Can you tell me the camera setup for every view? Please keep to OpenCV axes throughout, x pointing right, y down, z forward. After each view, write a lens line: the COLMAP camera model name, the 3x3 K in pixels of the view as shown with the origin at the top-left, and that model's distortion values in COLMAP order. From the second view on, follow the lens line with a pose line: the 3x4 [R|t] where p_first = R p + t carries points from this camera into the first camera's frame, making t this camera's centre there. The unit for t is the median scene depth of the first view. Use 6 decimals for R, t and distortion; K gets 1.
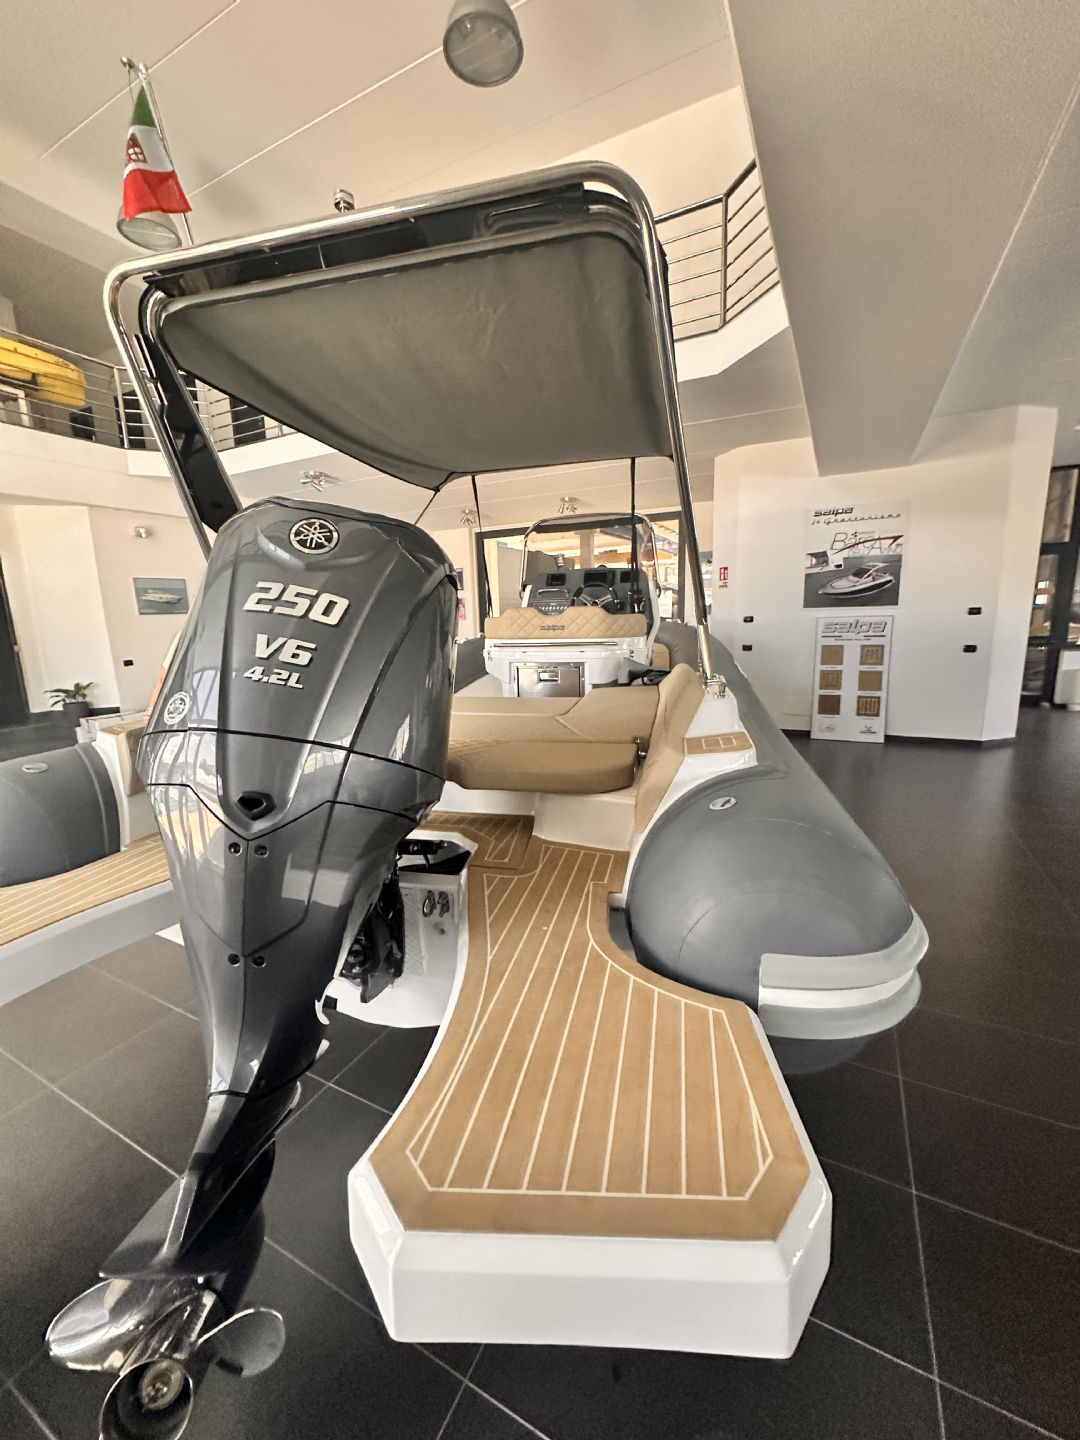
lens RADIAL K [[574.9, 0, 541.5], [0, 574.9, 723.0], [0, 0, 1]] dist [-0.001862, 0.000577]
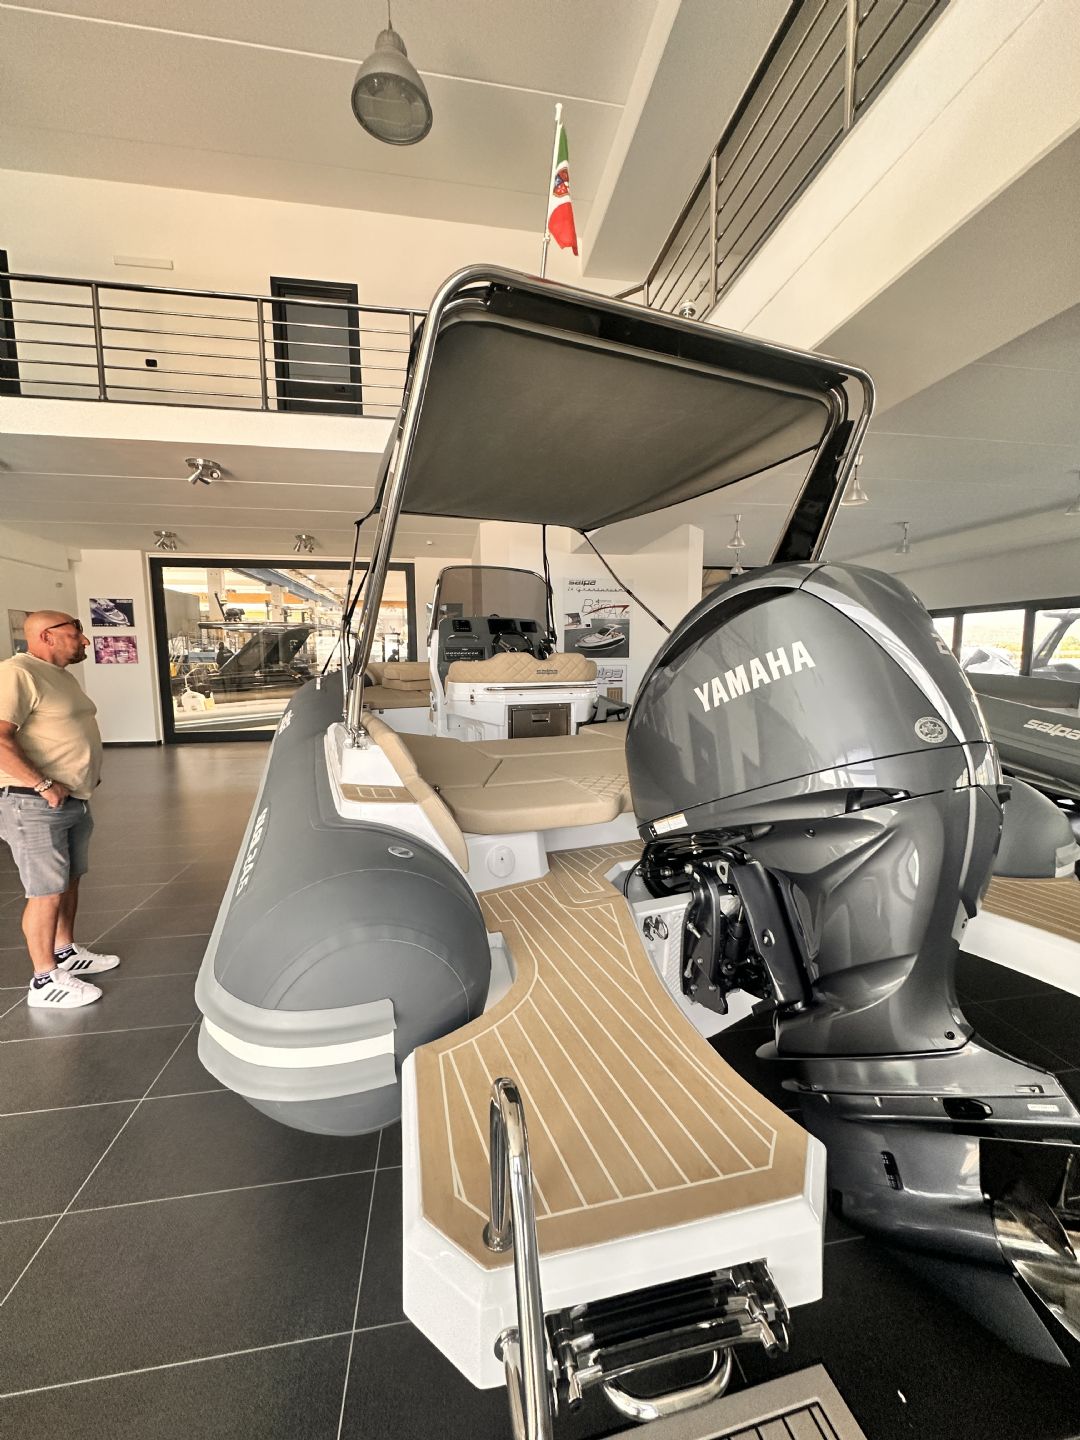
lens RADIAL K [[574.9, 0, 544.2], [0, 574.9, 724.0], [0, 0, 1]] dist [-0.001862, 0.000577]
pose [[0.800721, -0.047383, 0.597160, -0.328338], [0.094779, 0.994331, -0.048189, -0.009194], [-0.591492, 0.095184, 0.800673, 0.078329]]
